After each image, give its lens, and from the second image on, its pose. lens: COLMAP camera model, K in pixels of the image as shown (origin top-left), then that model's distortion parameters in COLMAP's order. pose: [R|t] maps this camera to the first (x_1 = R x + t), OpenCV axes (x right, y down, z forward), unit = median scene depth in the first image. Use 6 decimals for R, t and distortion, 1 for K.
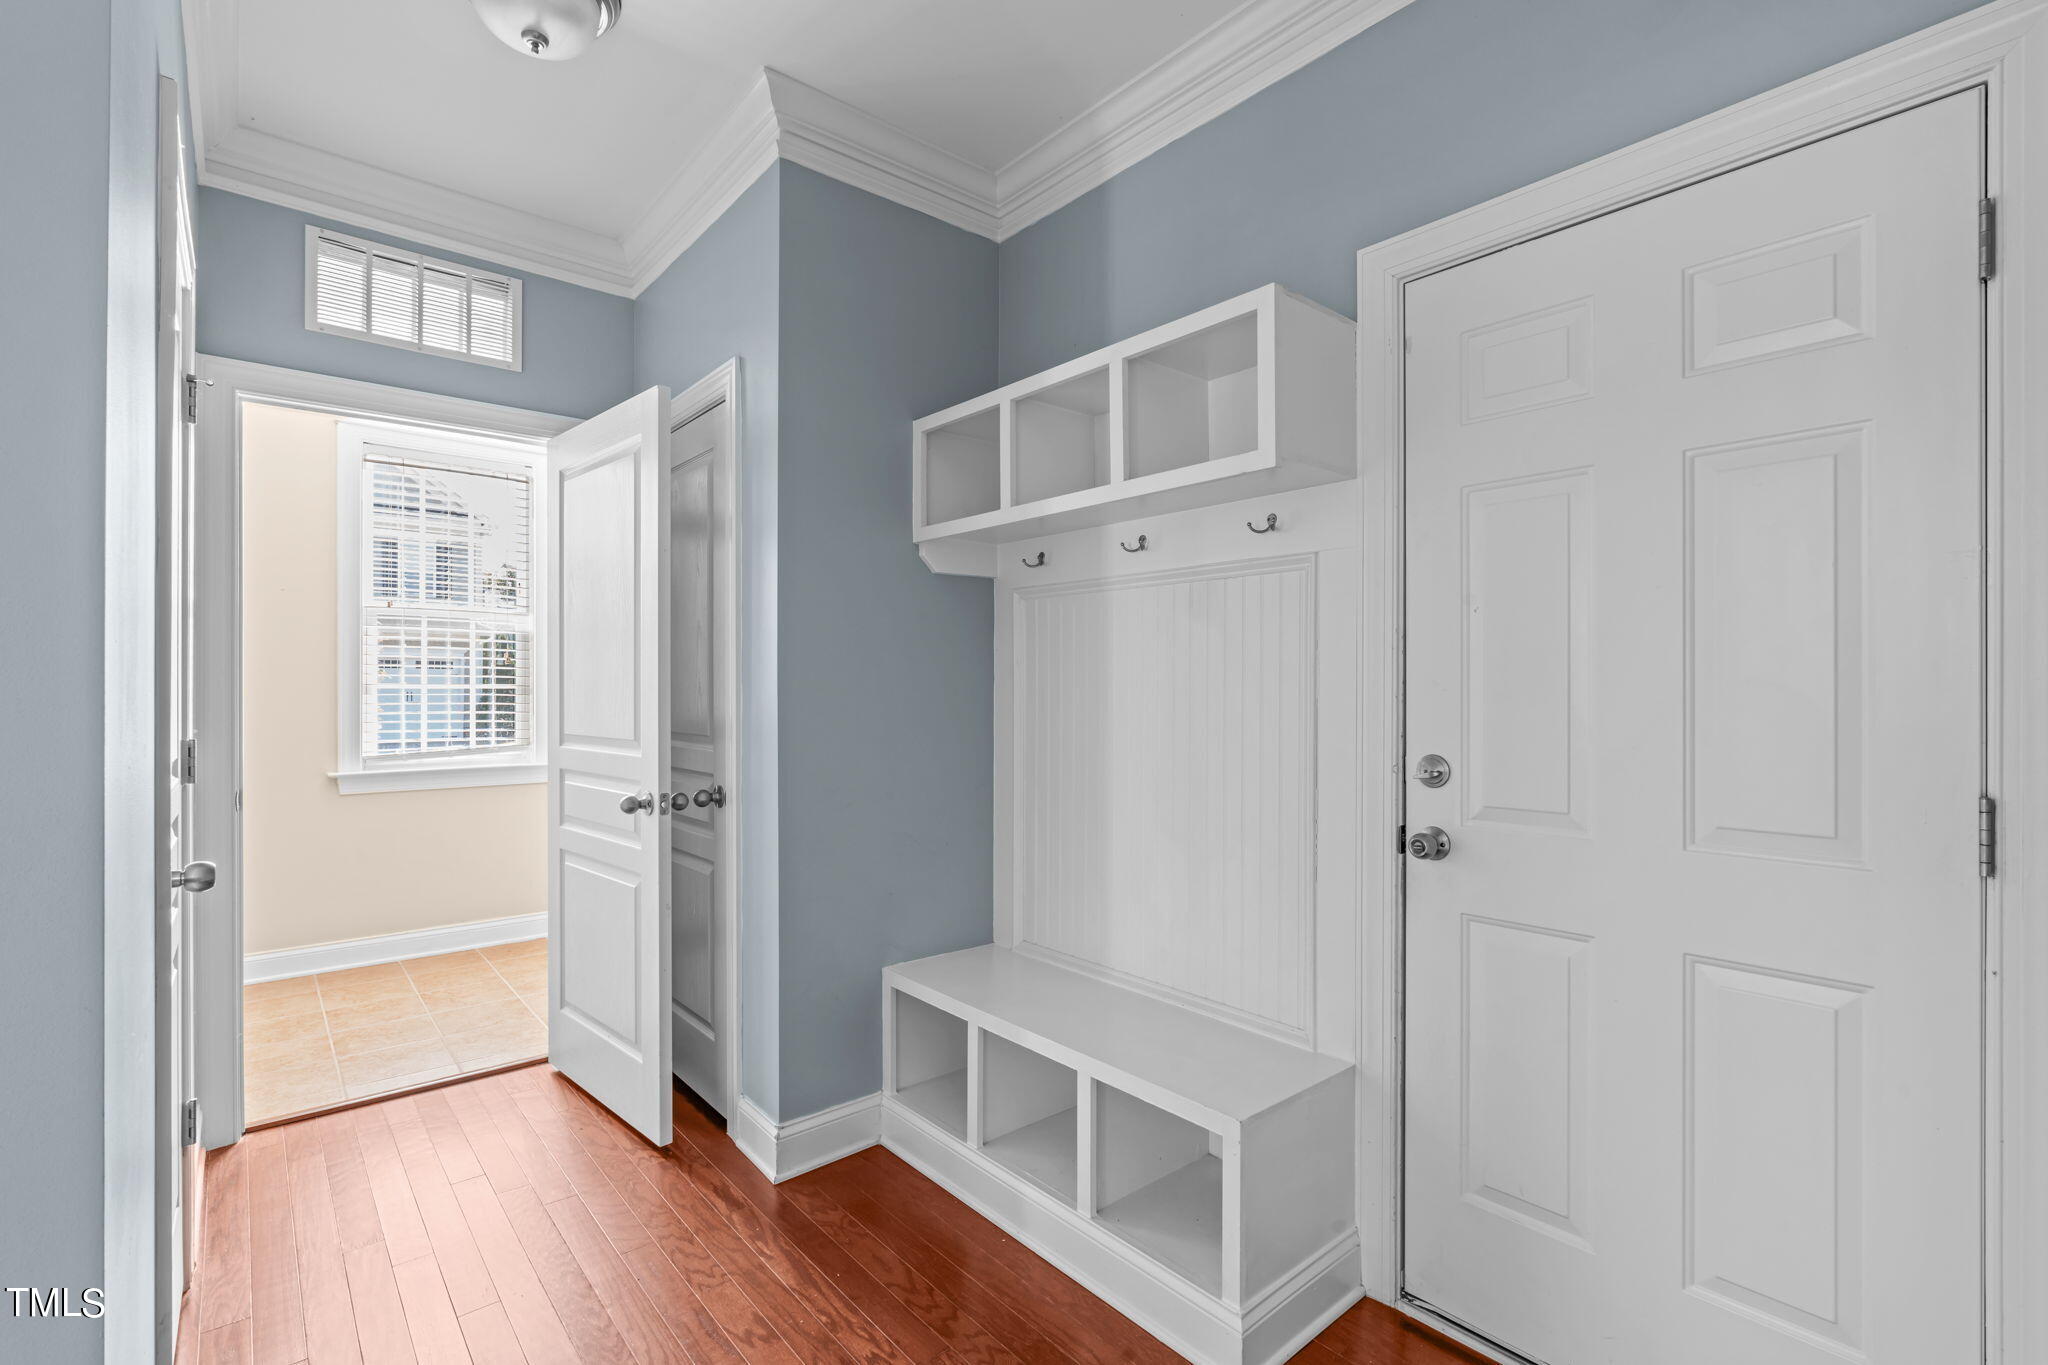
lens RADIAL K [[922.1, 0, 1097.7], [0, 922.1, 681.6], [0, 0, 1]] dist [-0.010014, 0.001740]
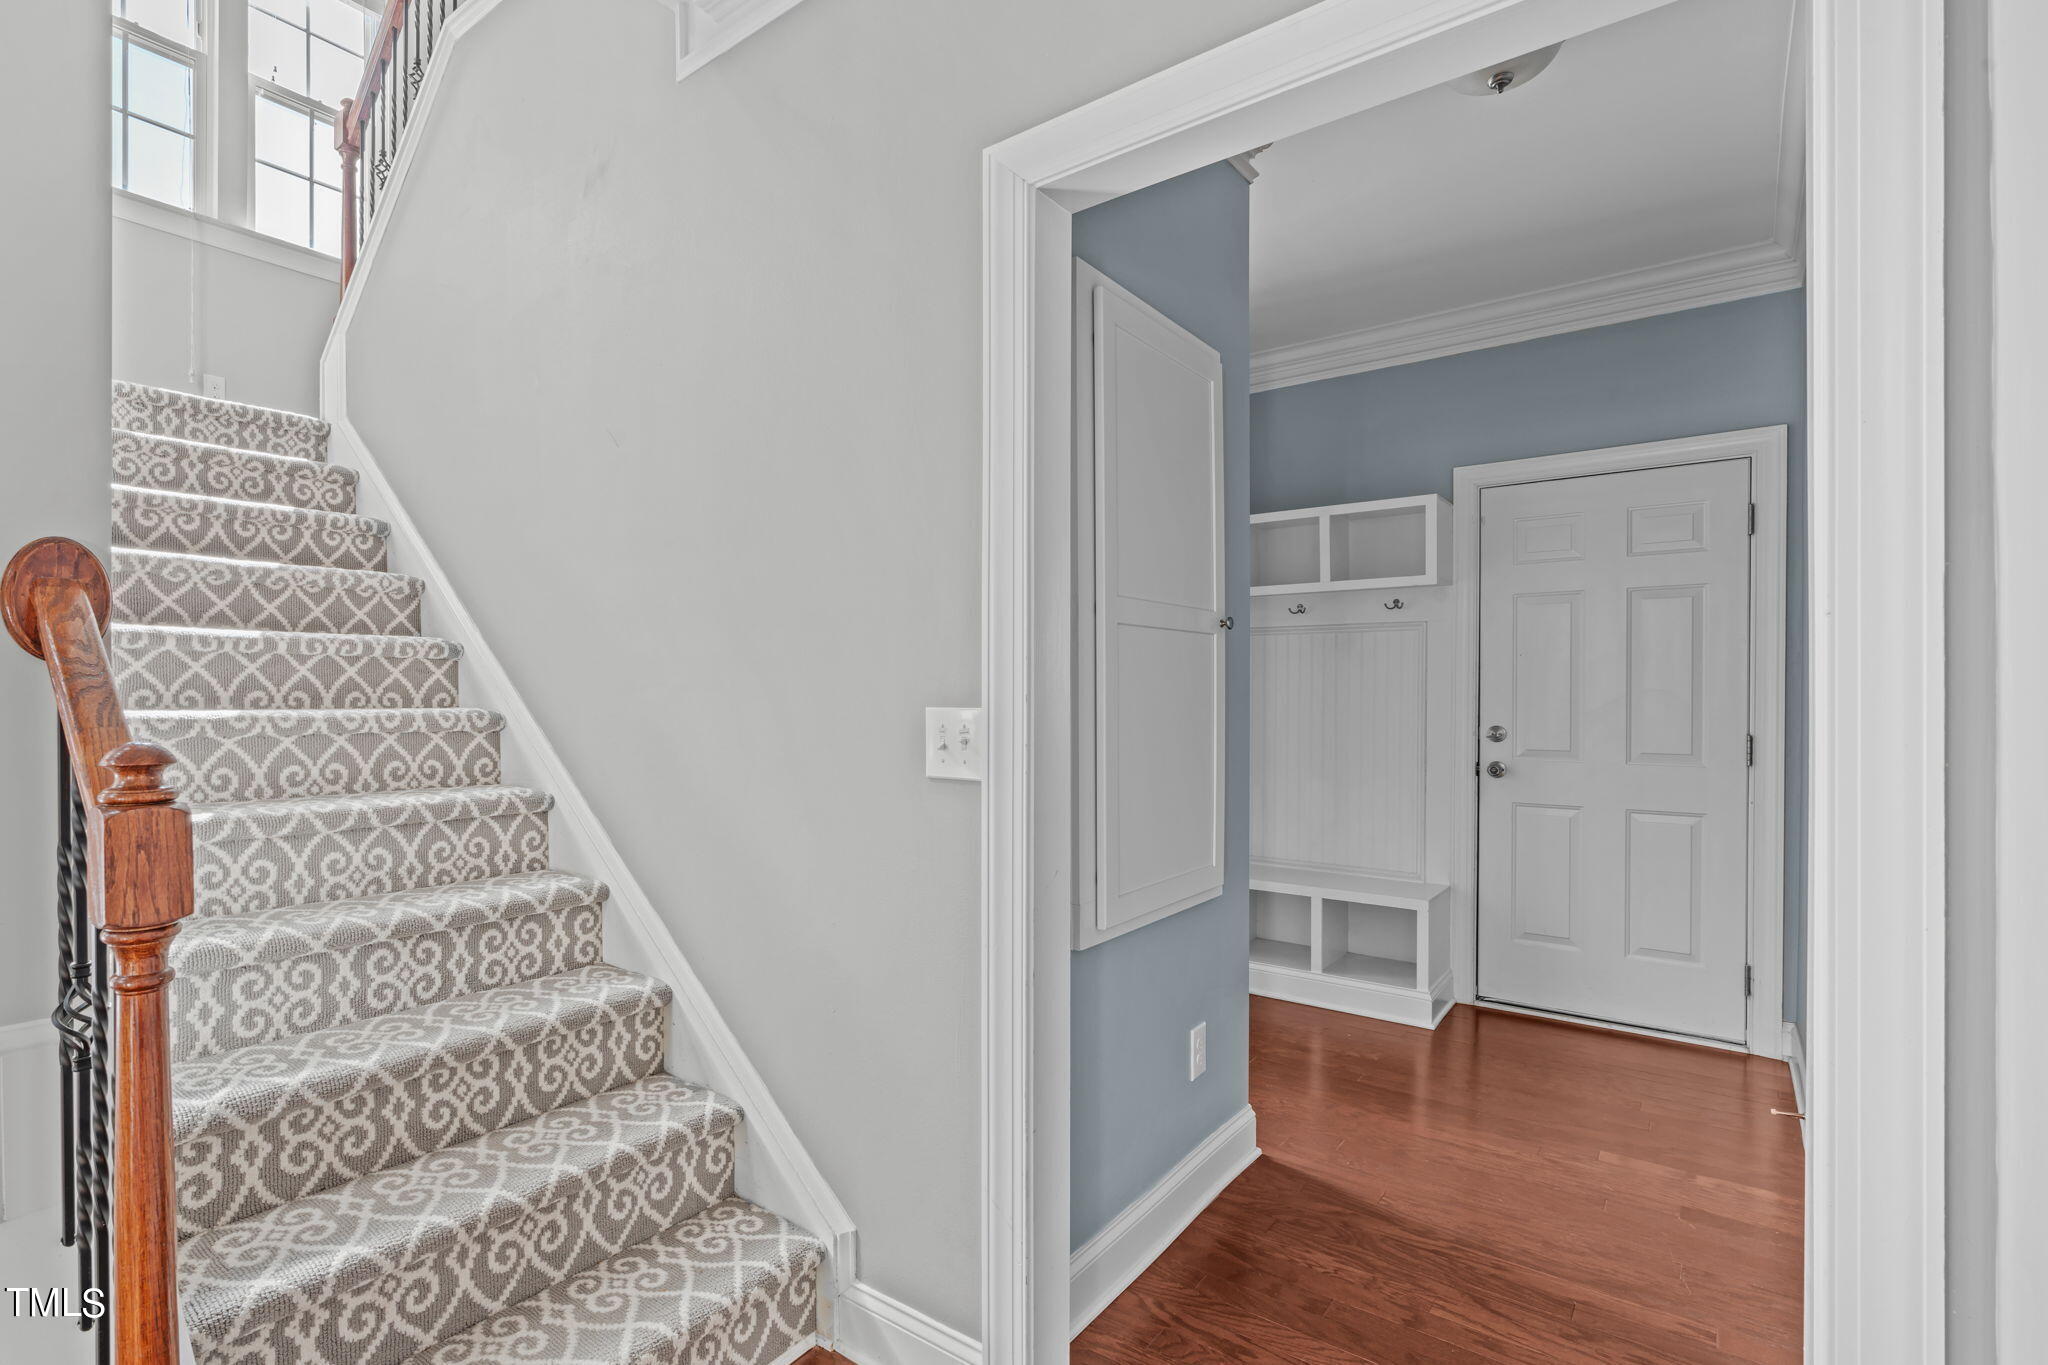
lens RADIAL K [[922.1, 0, 1019.3], [0, 922.1, 692.7], [0, 0, 1]] dist [-0.010014, 0.001740]
pose [[0.985790, 0.001647, 0.167975, -0.998352], [-0.002647, 0.999980, 0.005729, -0.001722], [-0.167962, -0.006092, 0.985775, -0.804527]]
